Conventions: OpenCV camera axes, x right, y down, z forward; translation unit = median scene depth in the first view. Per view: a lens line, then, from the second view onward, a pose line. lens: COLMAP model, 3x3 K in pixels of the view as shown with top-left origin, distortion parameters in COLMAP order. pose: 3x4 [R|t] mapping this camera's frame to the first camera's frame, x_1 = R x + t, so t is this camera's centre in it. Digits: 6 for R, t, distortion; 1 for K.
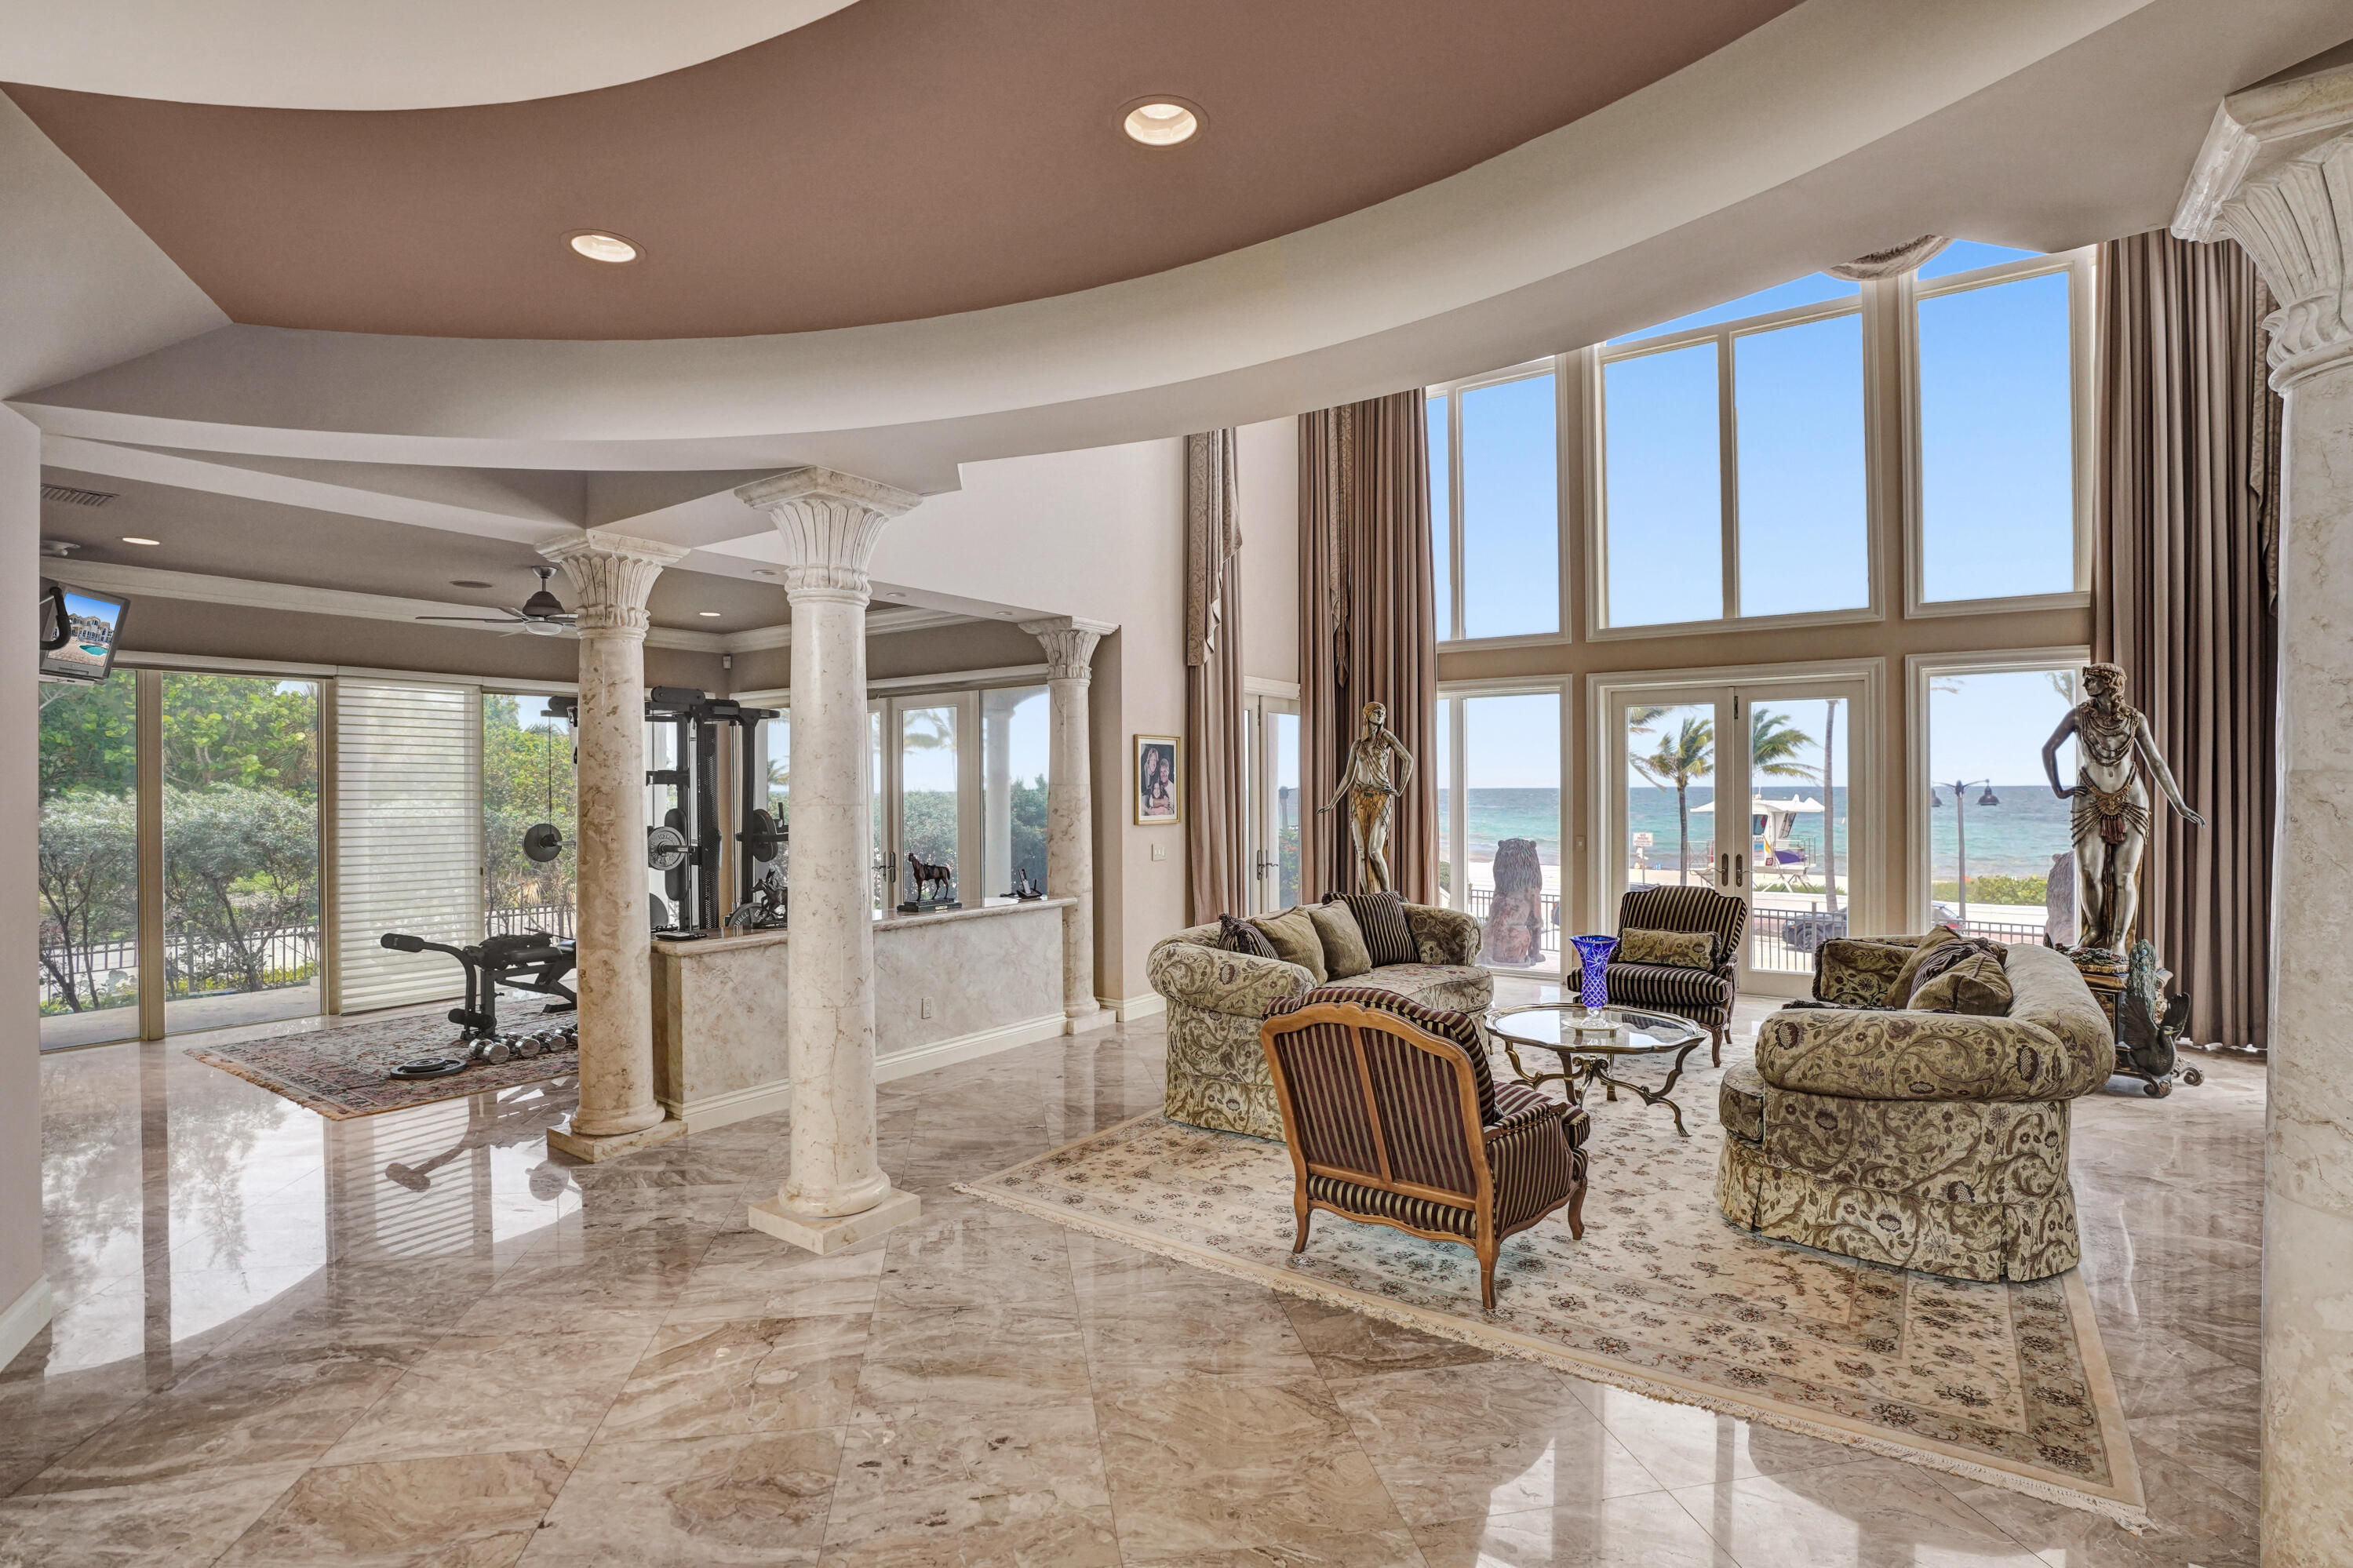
lens RADIAL K [[1117.6, 0, 1195.9], [0, 1117.6, 788.4], [0, 0, 1]] dist [-0.064889, 0.021740]
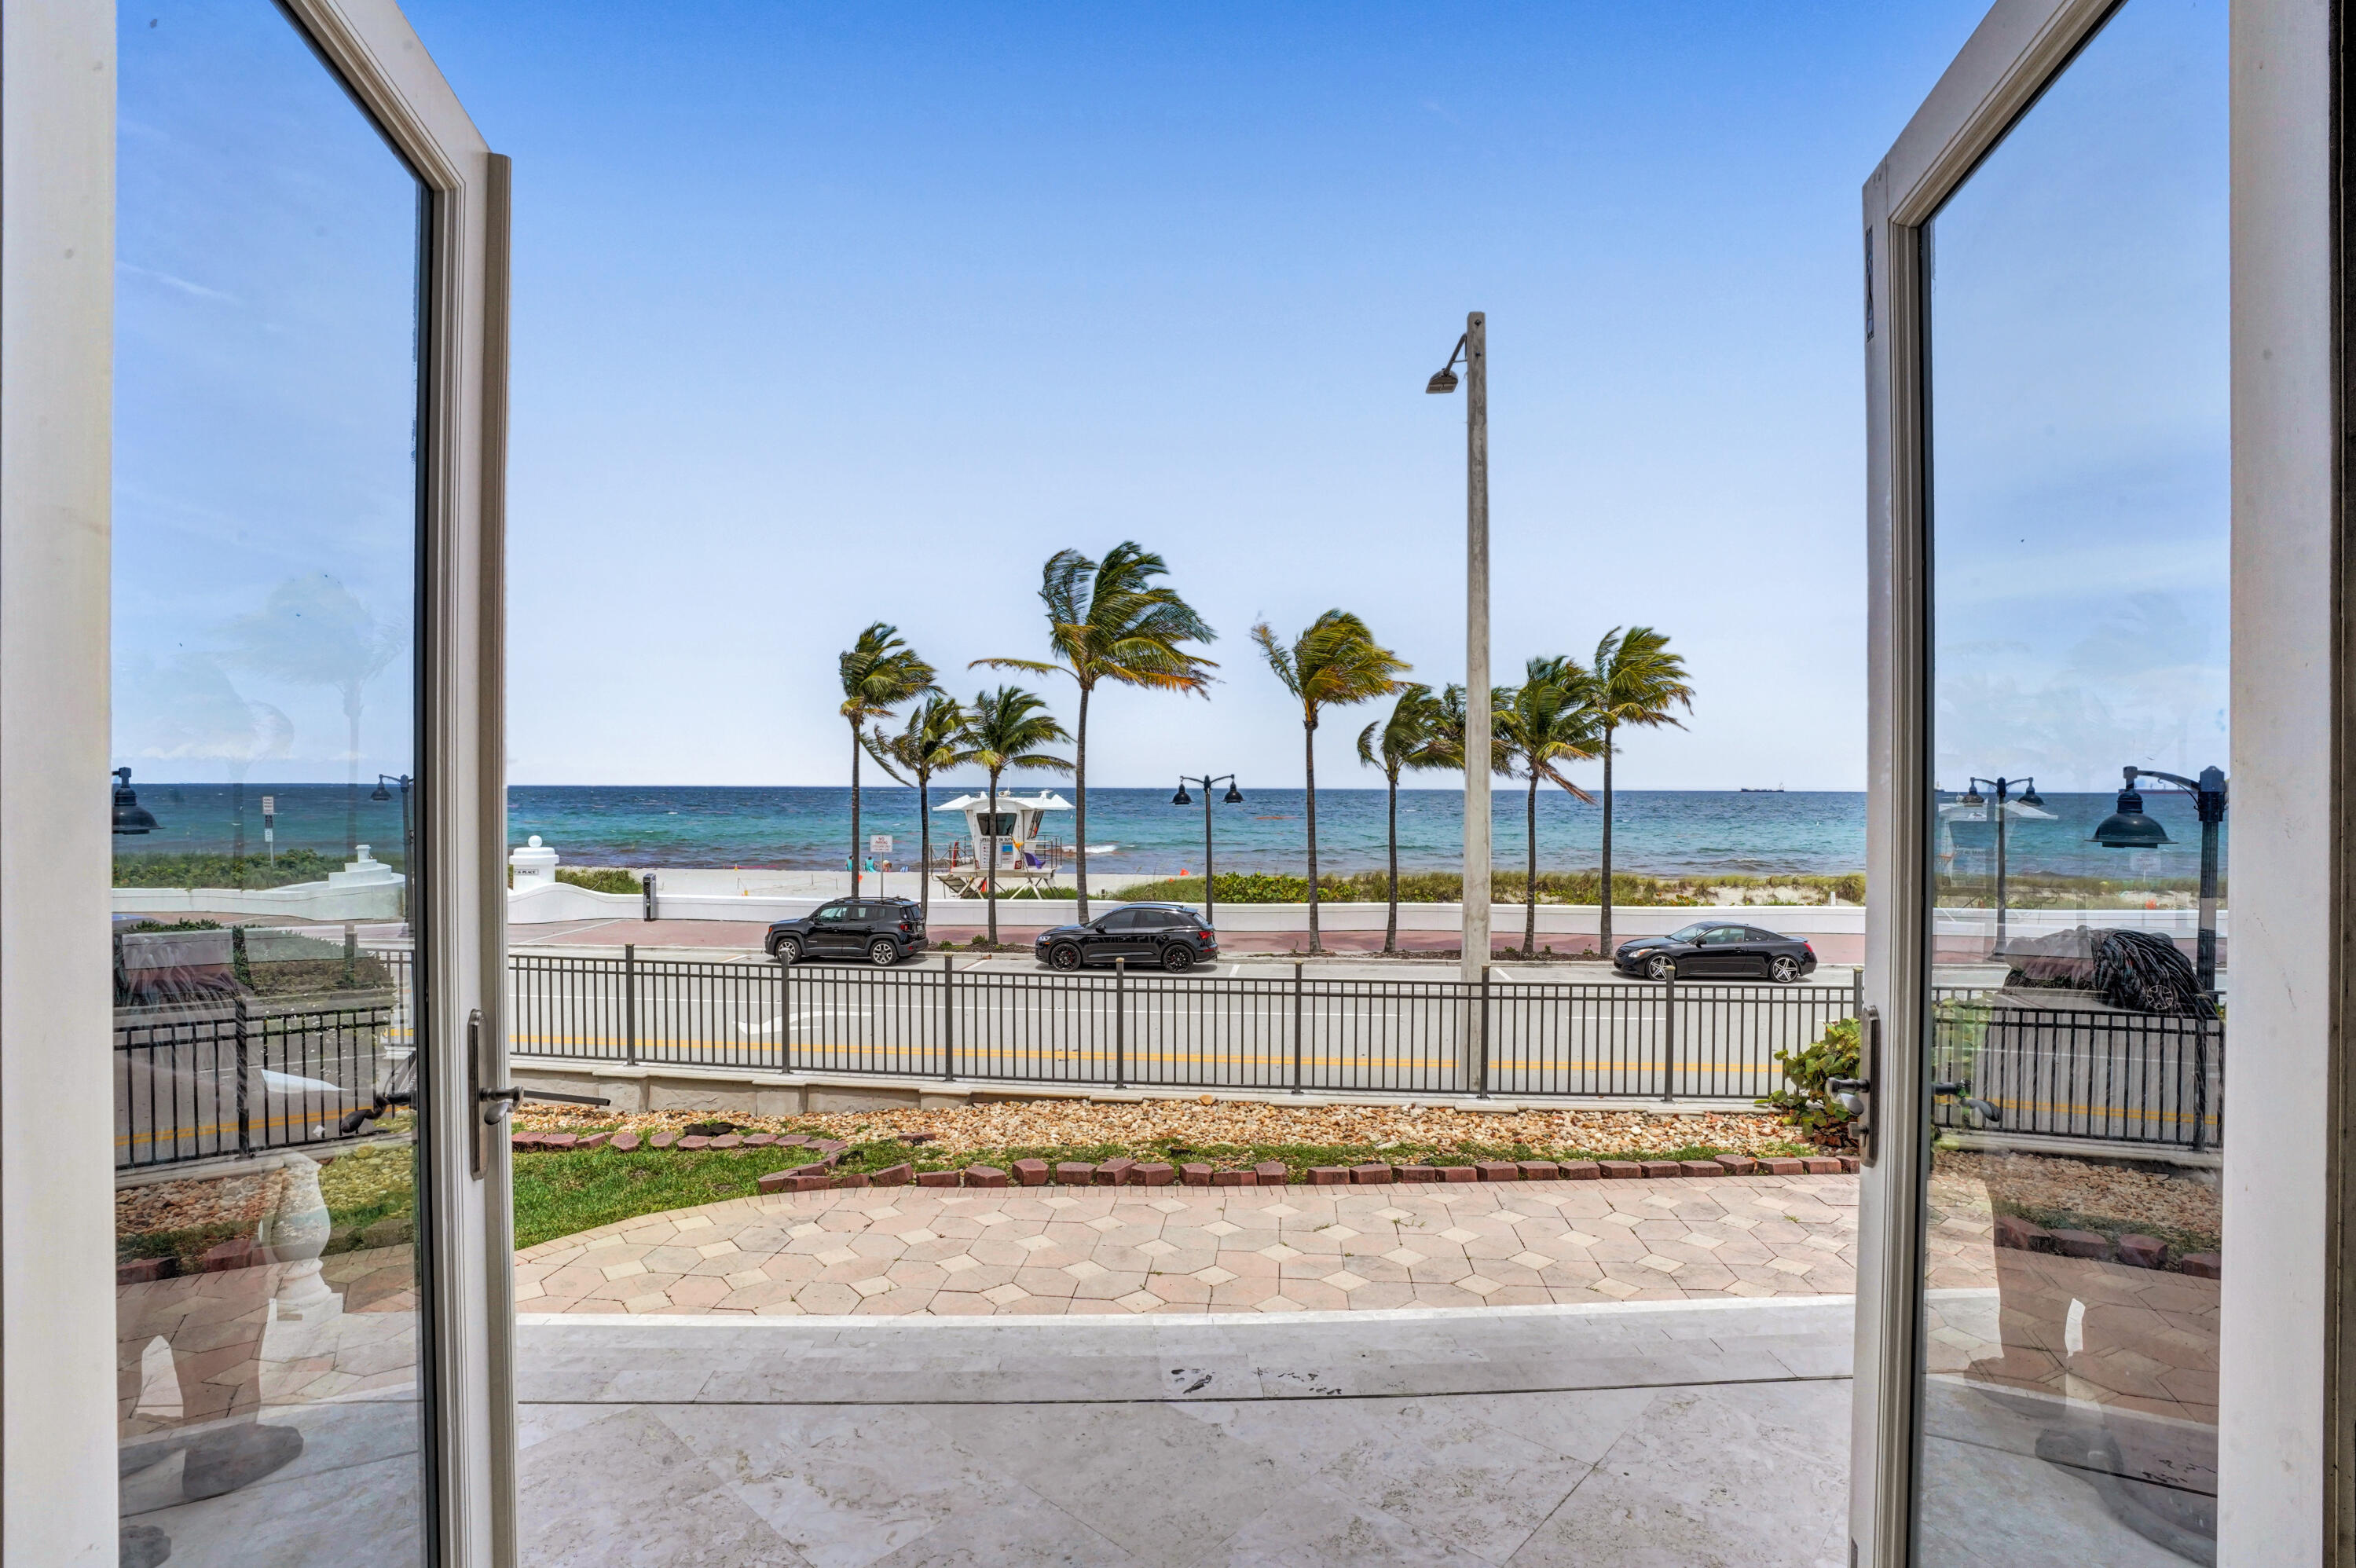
lens RADIAL K [[1119.1, 0, 1180.4], [0, 1119.1, 785.5], [0, 0, 1]] dist [-0.064889, 0.021740]
pose [[0.801282, 0.009757, 0.598207, 0.460673], [-0.008516, 0.999952, -0.004901, 0.026120], [-0.598226, -0.001167, 0.801327, 1.085556]]
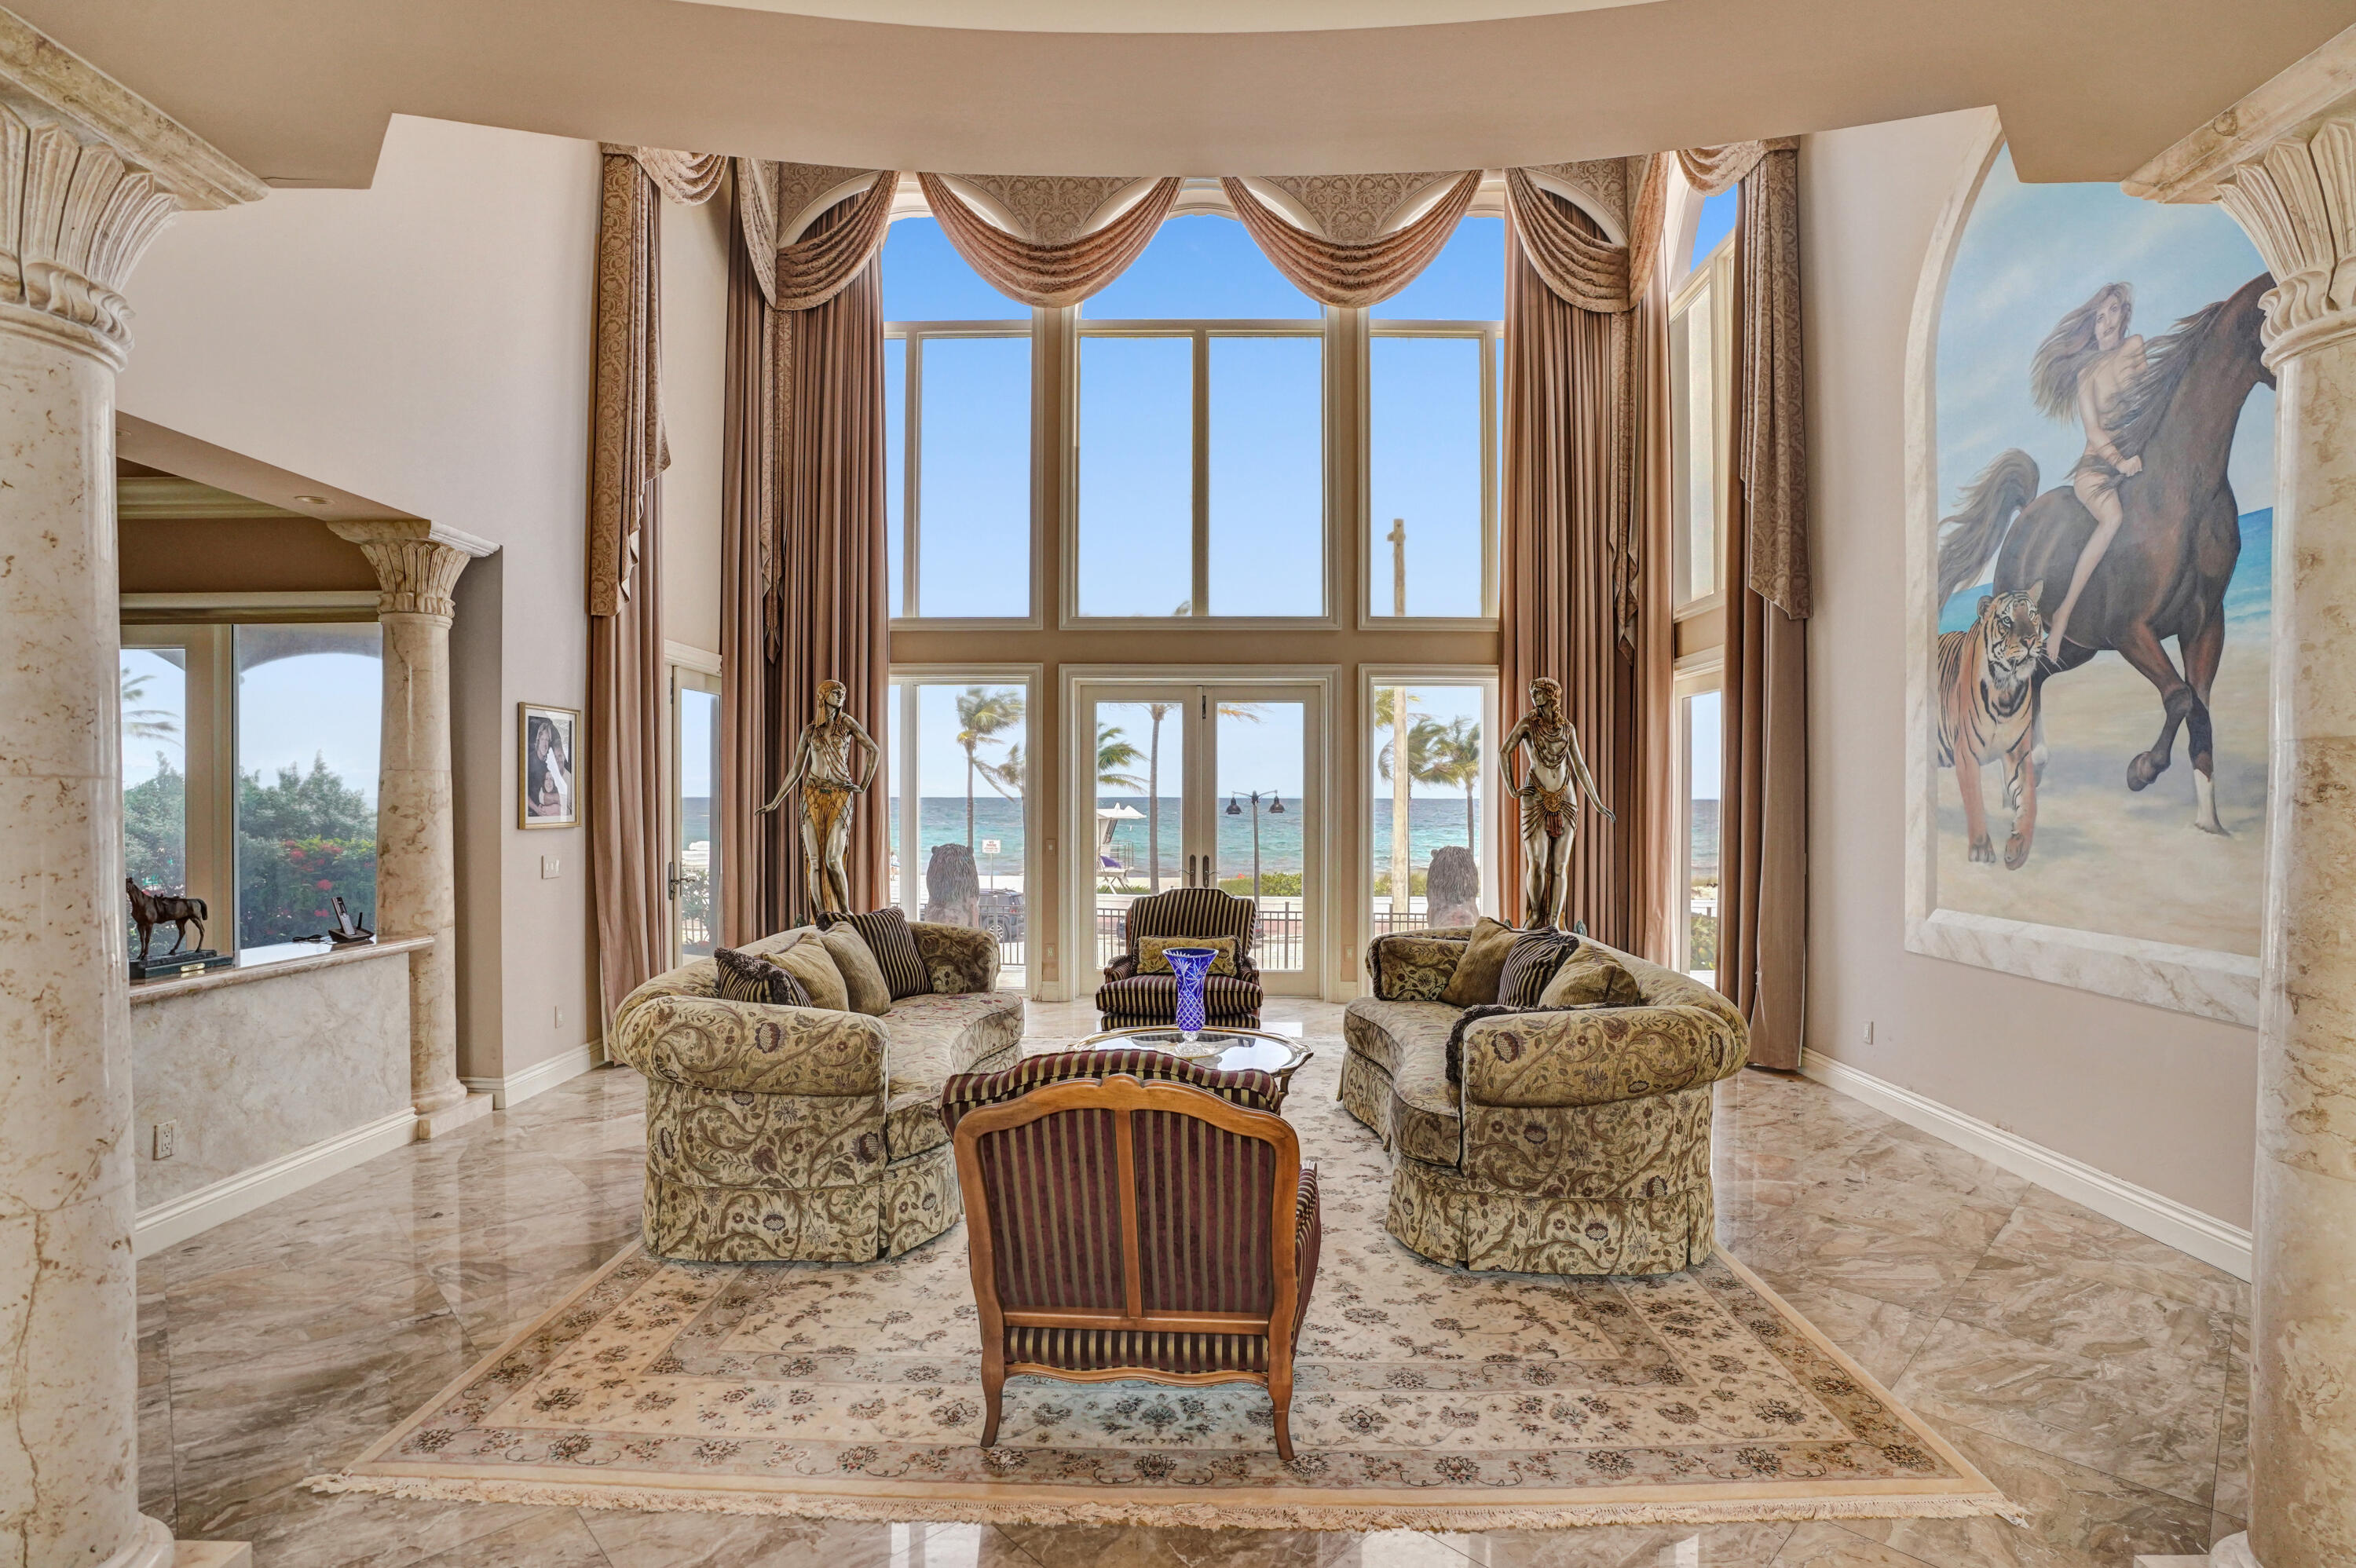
lens RADIAL K [[1119.0, 0, 1189.4], [0, 1119.0, 797.2], [0, 0, 1]] dist [-0.064889, 0.021740]
pose [[0.828500, 0.006997, 0.559945, -0.117141], [-0.006518, 0.999975, -0.002852, 0.014569], [-0.559950, -0.001287, 0.828525, 0.236169]]
